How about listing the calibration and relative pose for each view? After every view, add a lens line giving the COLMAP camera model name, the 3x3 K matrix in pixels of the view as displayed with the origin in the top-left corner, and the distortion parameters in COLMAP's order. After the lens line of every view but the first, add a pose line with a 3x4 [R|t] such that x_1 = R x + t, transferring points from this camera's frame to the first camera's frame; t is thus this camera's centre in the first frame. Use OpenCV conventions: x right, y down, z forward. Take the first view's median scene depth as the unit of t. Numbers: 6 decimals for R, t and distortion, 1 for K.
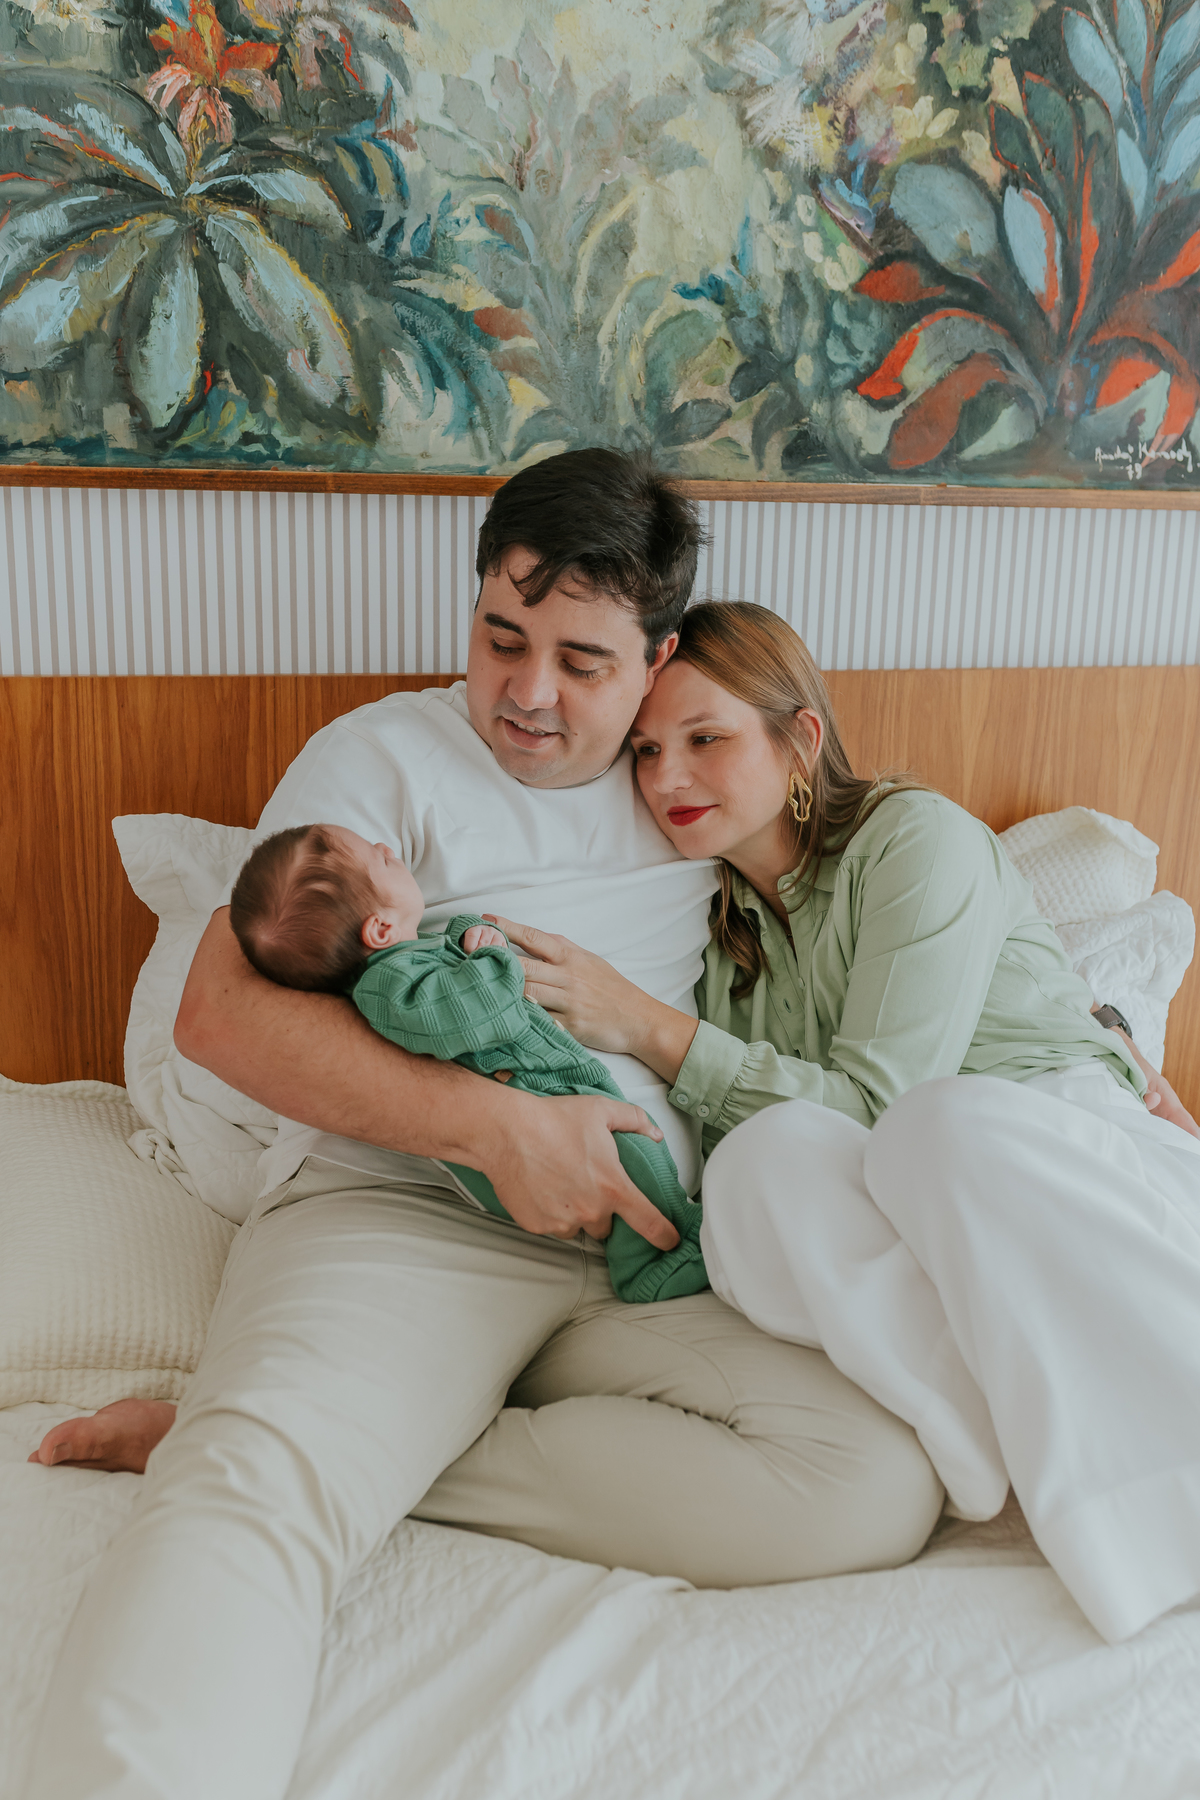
lens RADIAL K [[1804.3, 0, 626.7], [0, 1804.3, 914.2], [0, 0, 1]] dist [0.000822, 0.000000]
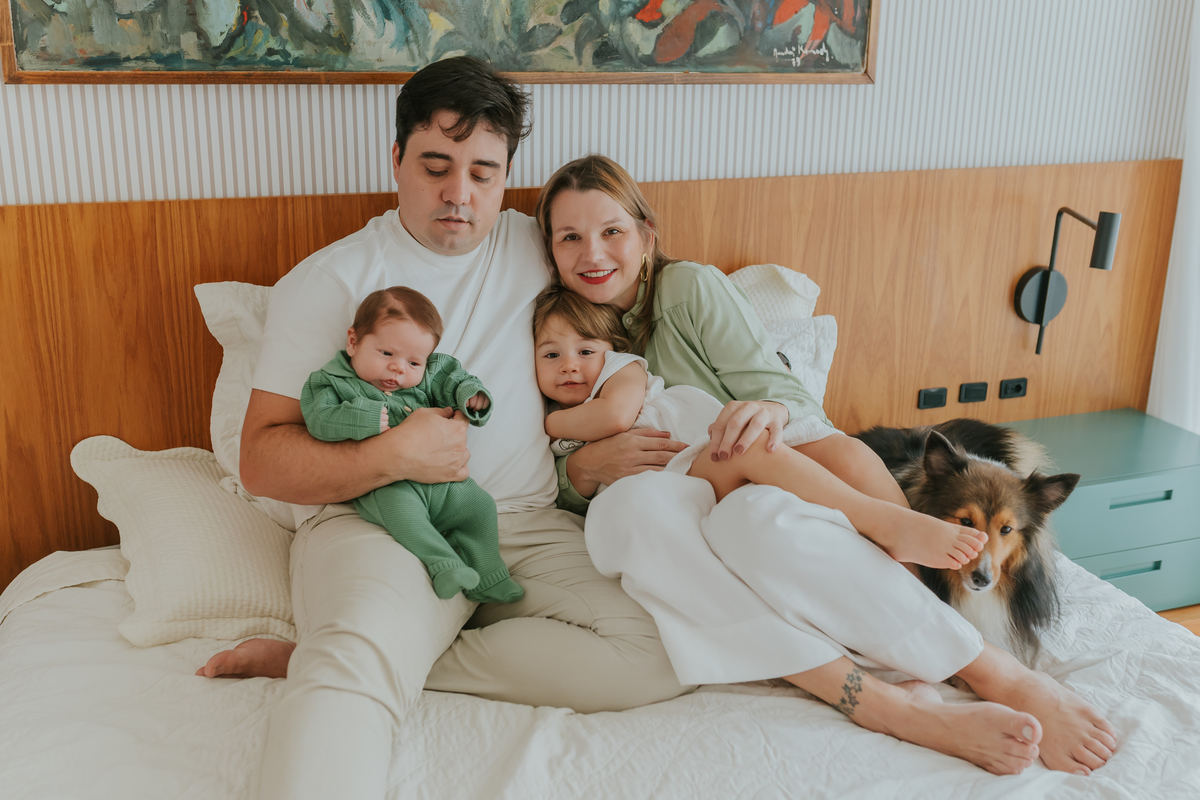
lens RADIAL K [[1202.9, 0, 616.9], [0, 1202.9, 366.9], [0, 0, 1]] dist [0.000822, 0.000000]
pose [[0.990777, -0.042037, 0.128818, -0.050921], [0.036487, 0.998314, 0.045149, -0.016067], [-0.130498, -0.040032, 0.990640, -0.131919]]
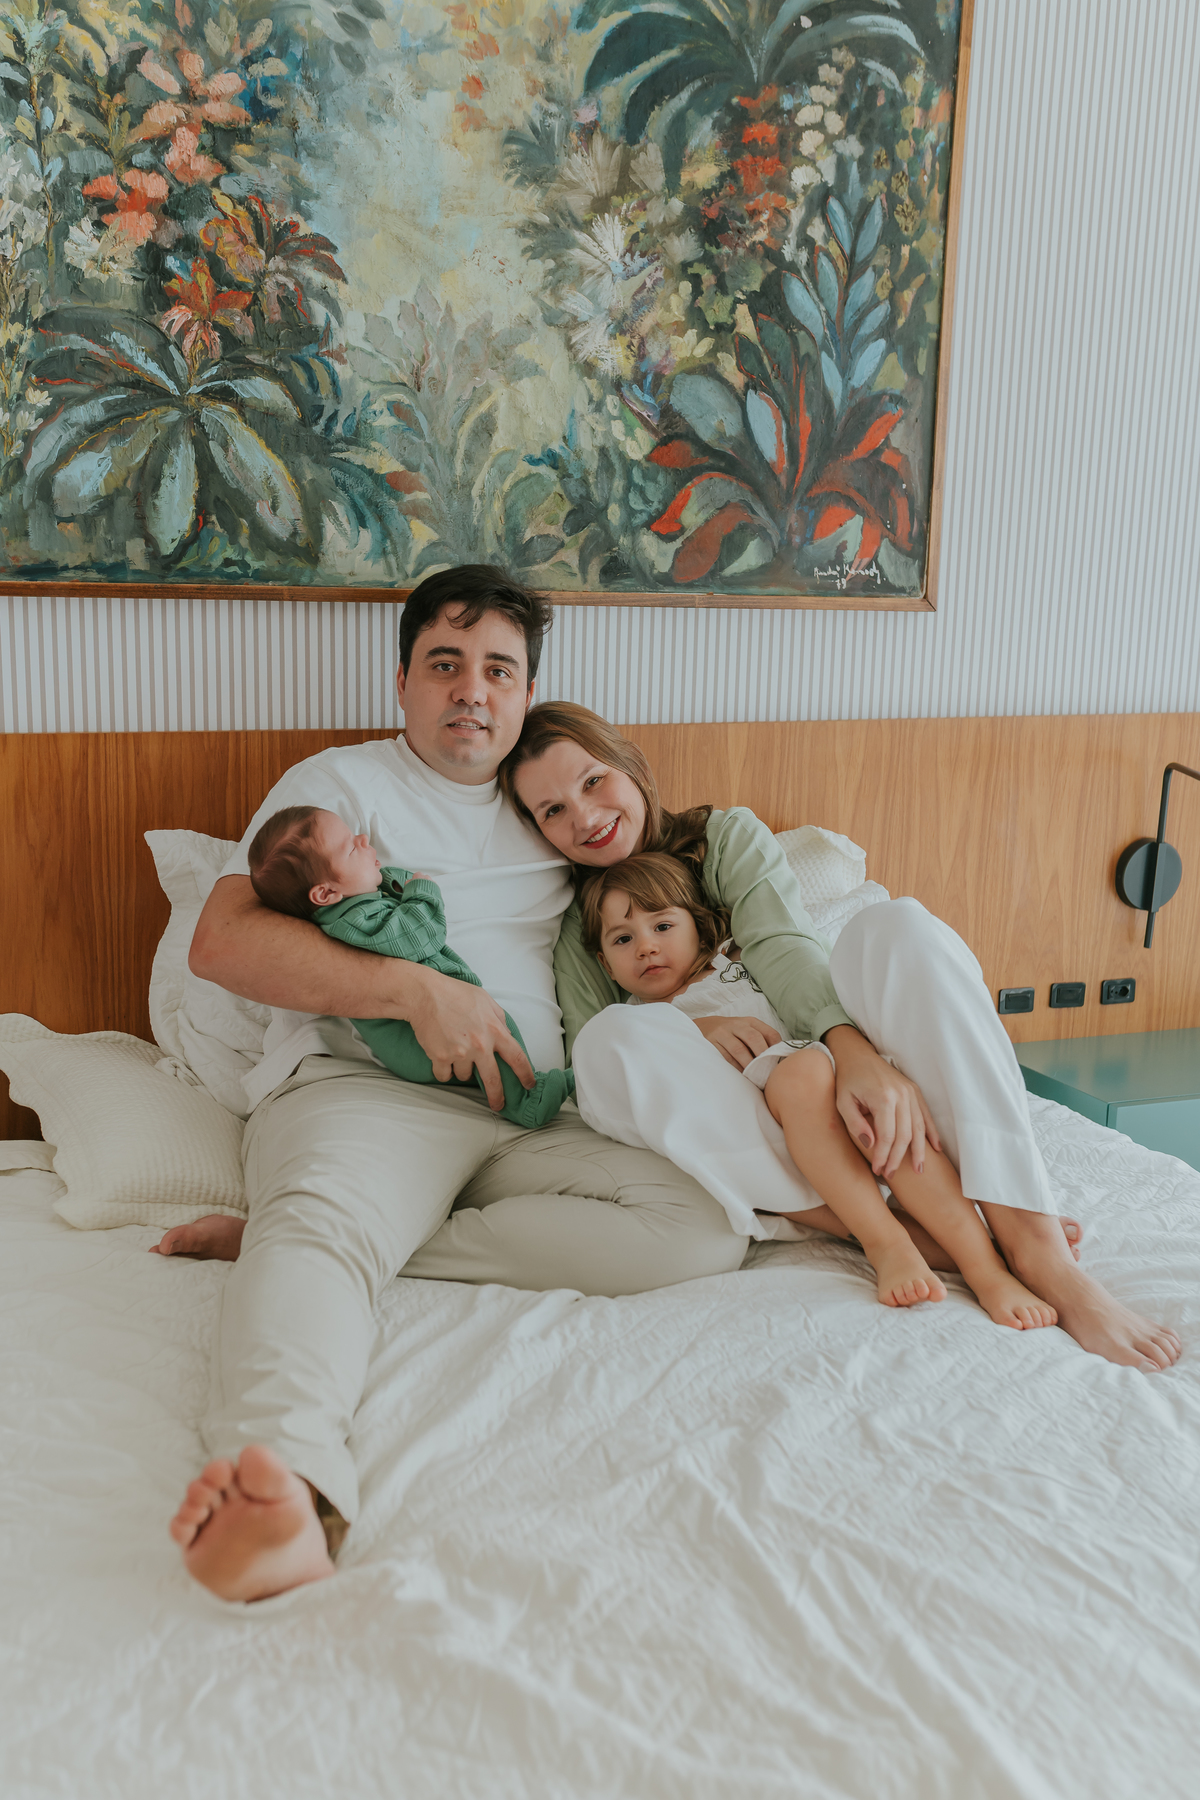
lens RADIAL K [[1804.3, 0, 622.7], [0, 1804.3, 919.1], [0, 0, 1]] dist [0.000822, 0.000000]
pose [[0.988594, -0.027239, 0.148121, -0.120184], [0.033511, 0.998637, -0.040009, 0.078864], [-0.146829, 0.044517, 0.988160, -0.415005]]
